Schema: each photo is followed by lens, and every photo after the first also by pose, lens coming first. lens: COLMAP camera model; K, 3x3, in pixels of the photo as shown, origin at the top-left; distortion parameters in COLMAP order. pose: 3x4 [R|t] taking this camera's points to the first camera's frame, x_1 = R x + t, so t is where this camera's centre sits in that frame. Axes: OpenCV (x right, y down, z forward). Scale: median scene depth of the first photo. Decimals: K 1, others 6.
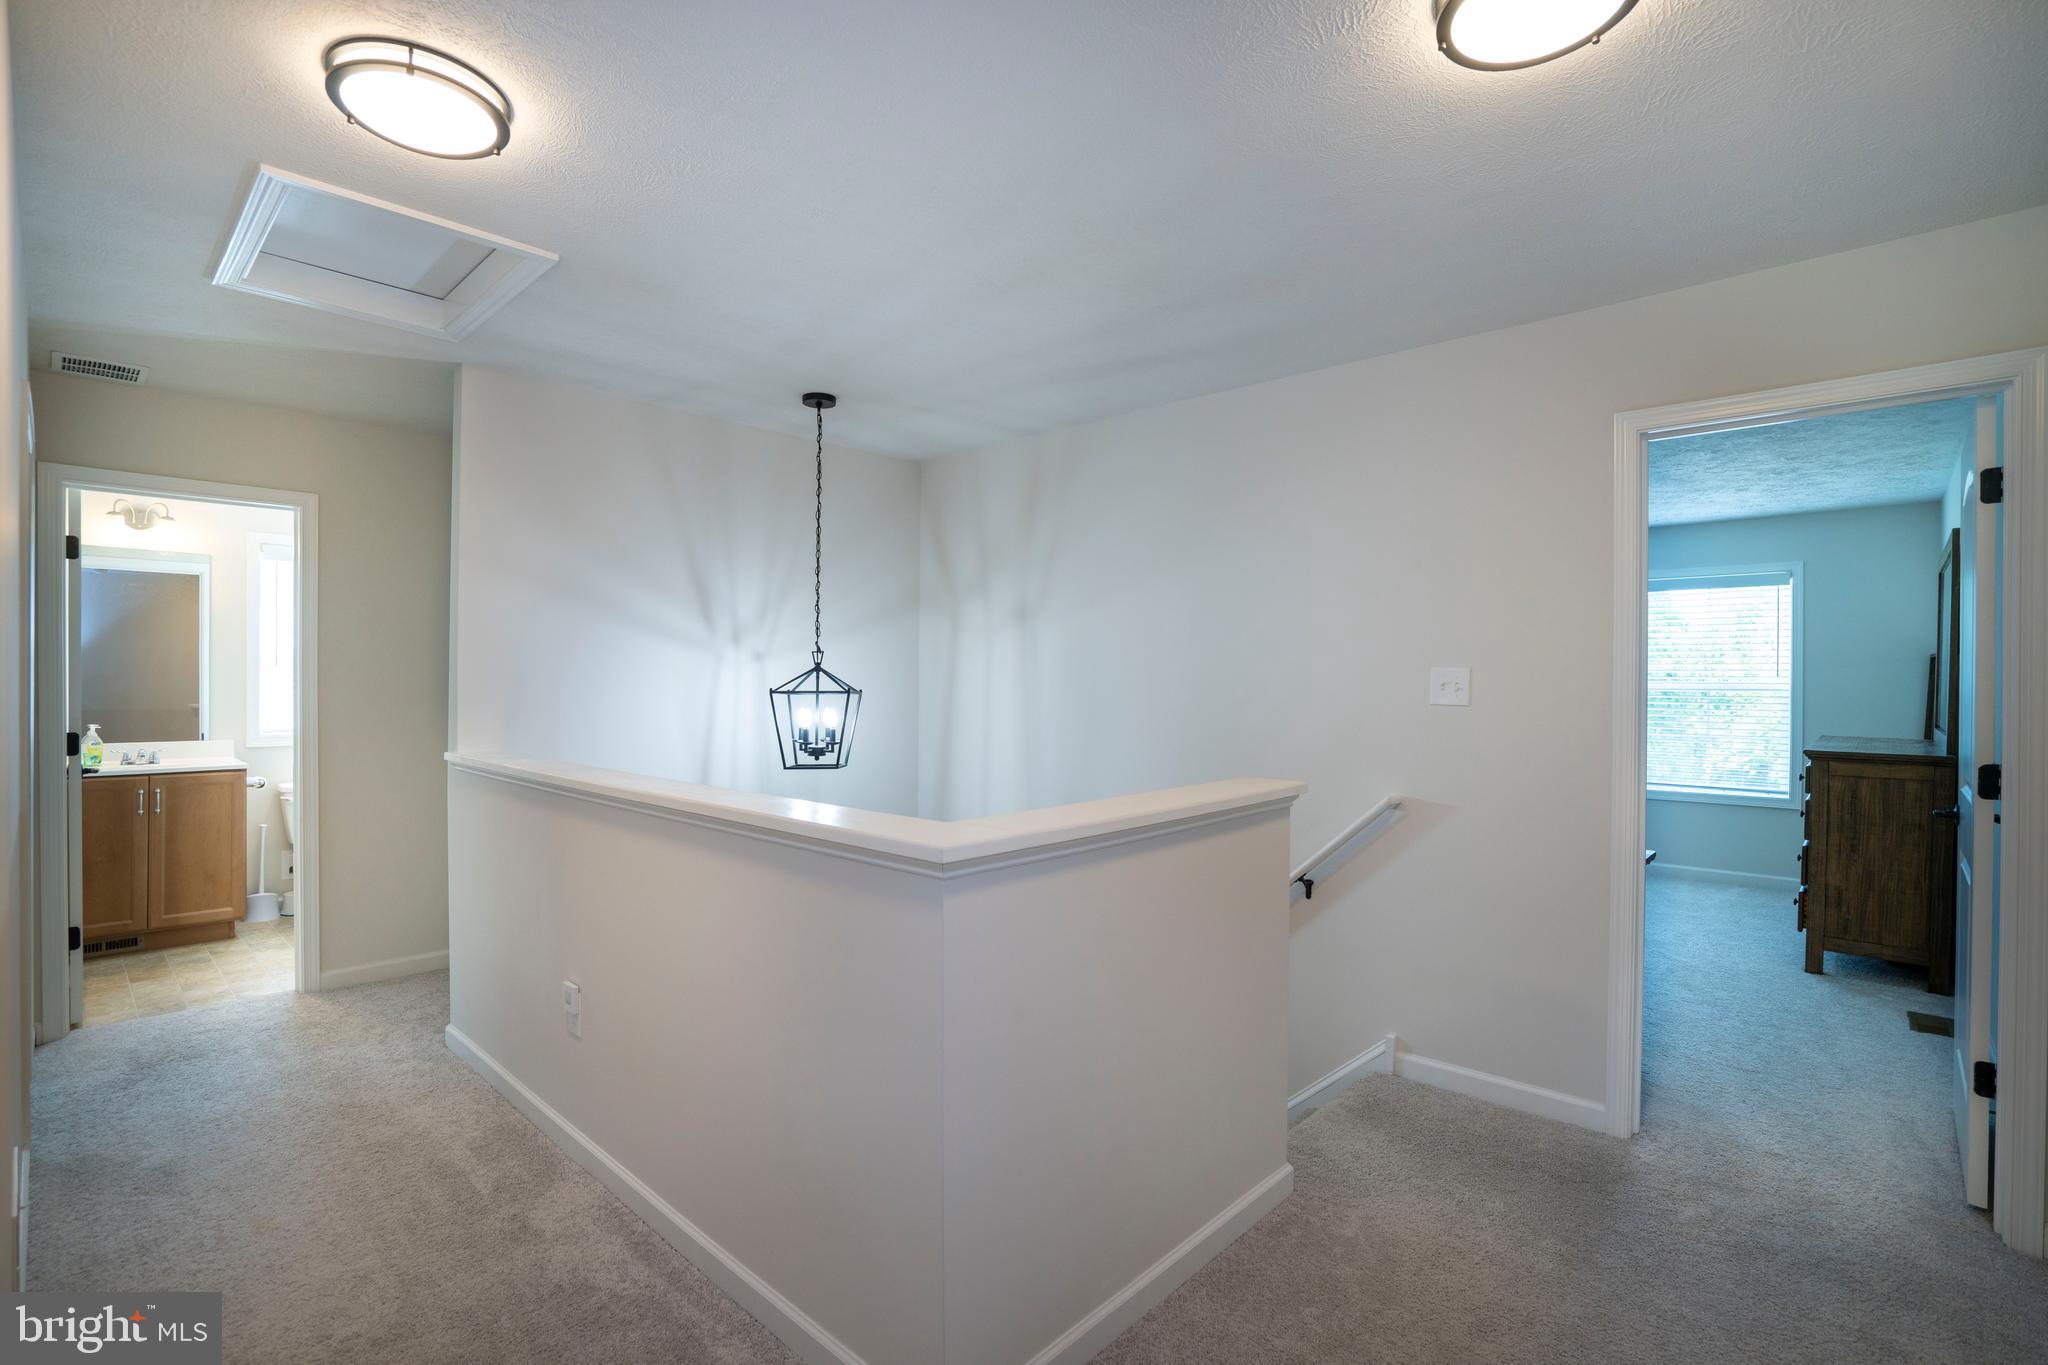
lens RADIAL K [[949.4, 0, 1020.0], [0, 949.4, 682.8], [0, 0, 1]] dist [-0.055313, 0.019492]
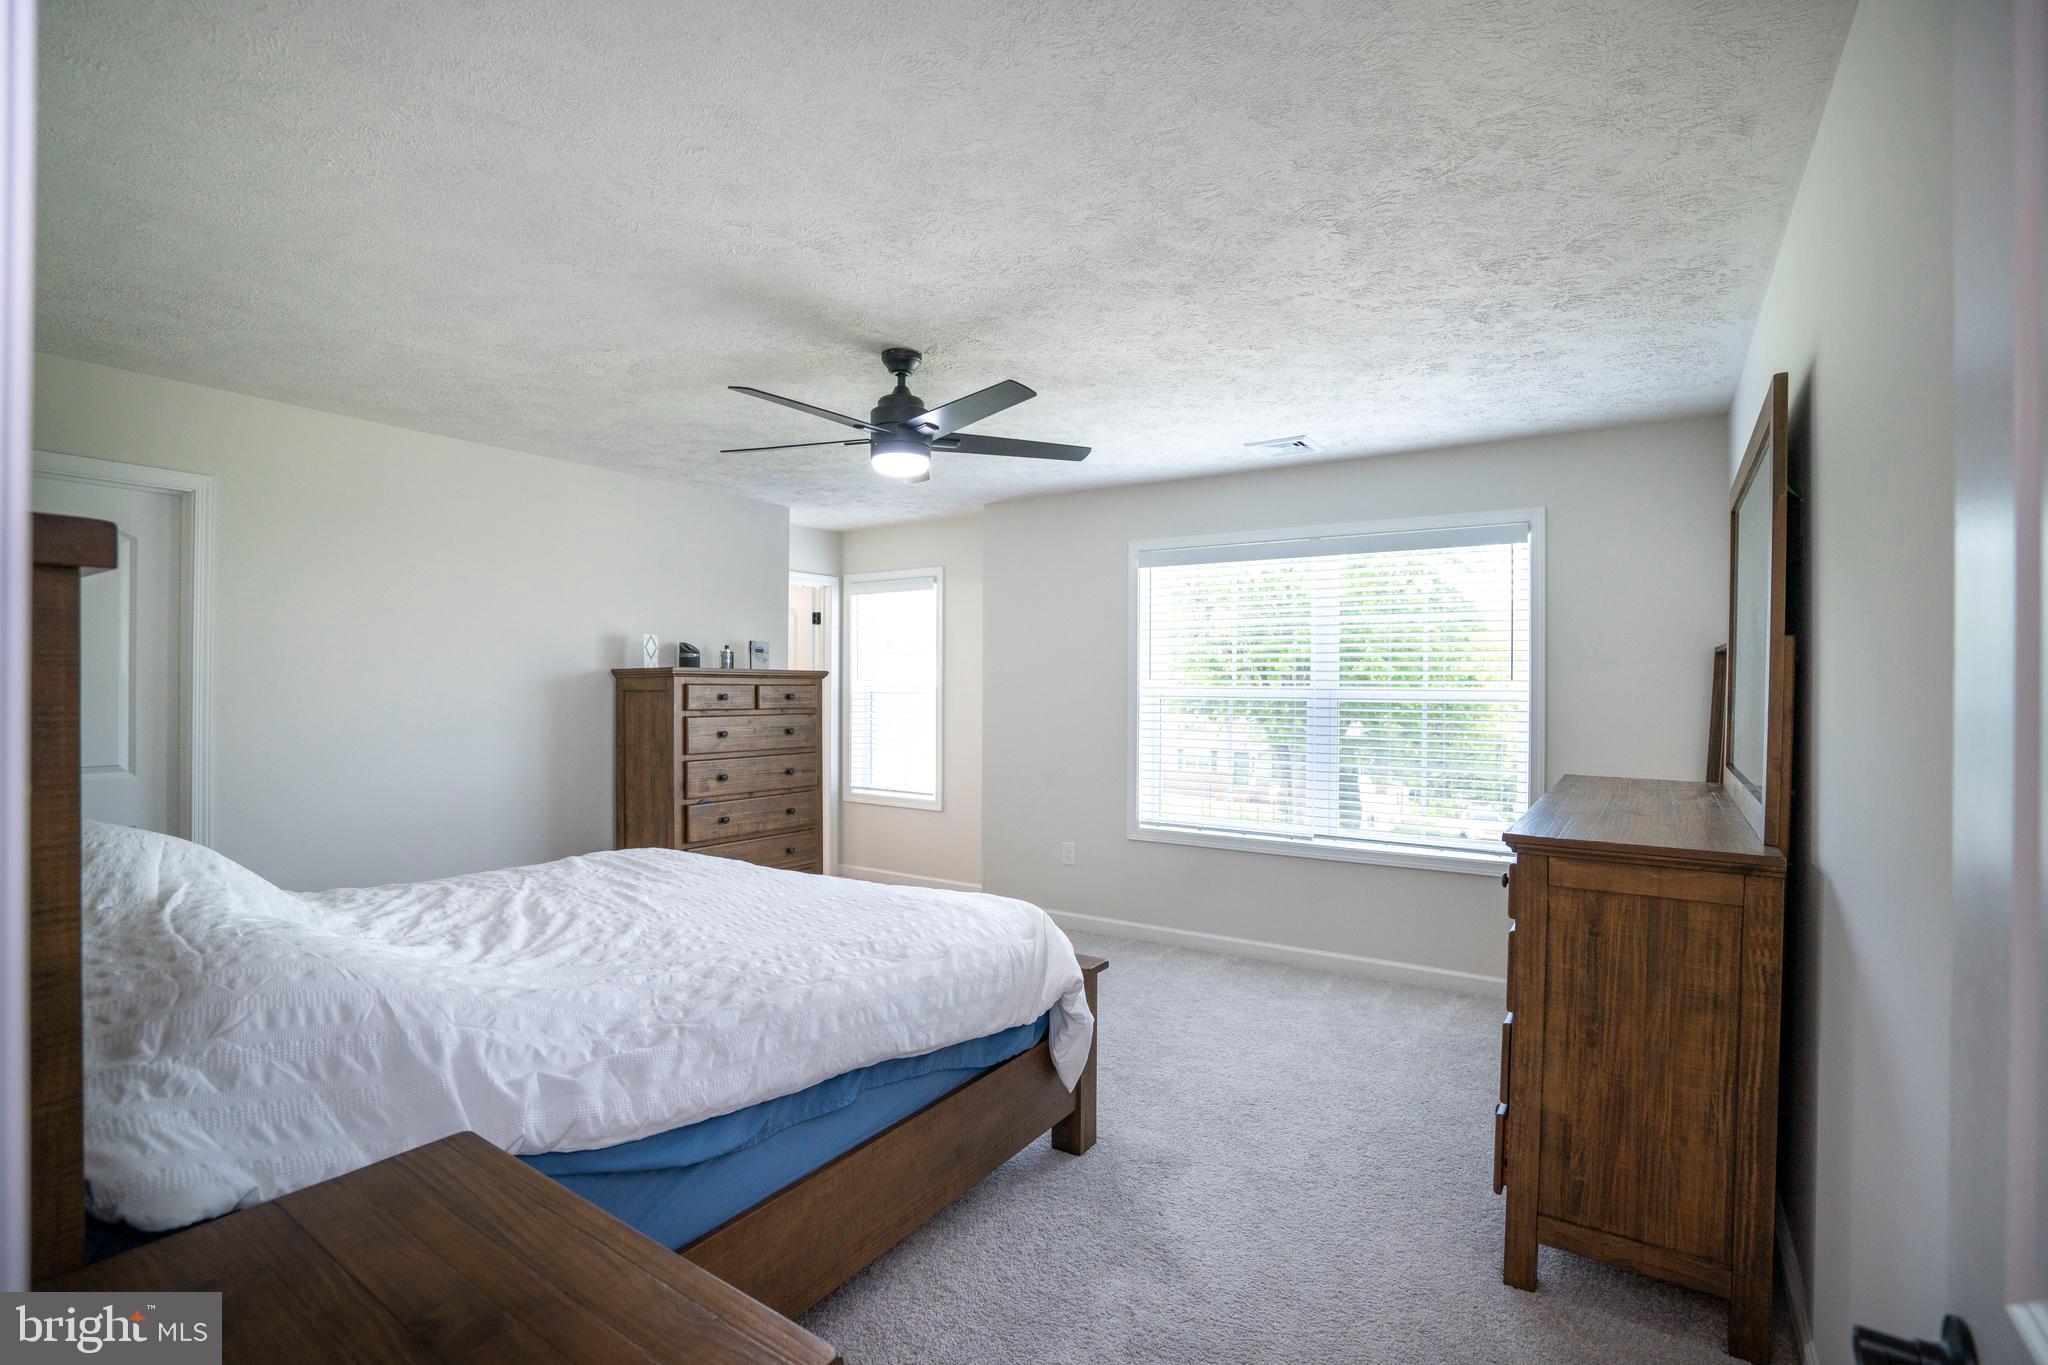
lens RADIAL K [[949.4, 0, 1031.8], [0, 949.4, 679.9], [0, 0, 1]] dist [-0.055313, 0.019492]
pose [[0.986683, 0.002556, 0.162636, 0.532908], [-0.001758, 0.999986, -0.005050, -0.004846], [-0.162647, 0.004696, 0.986673, 0.561448]]
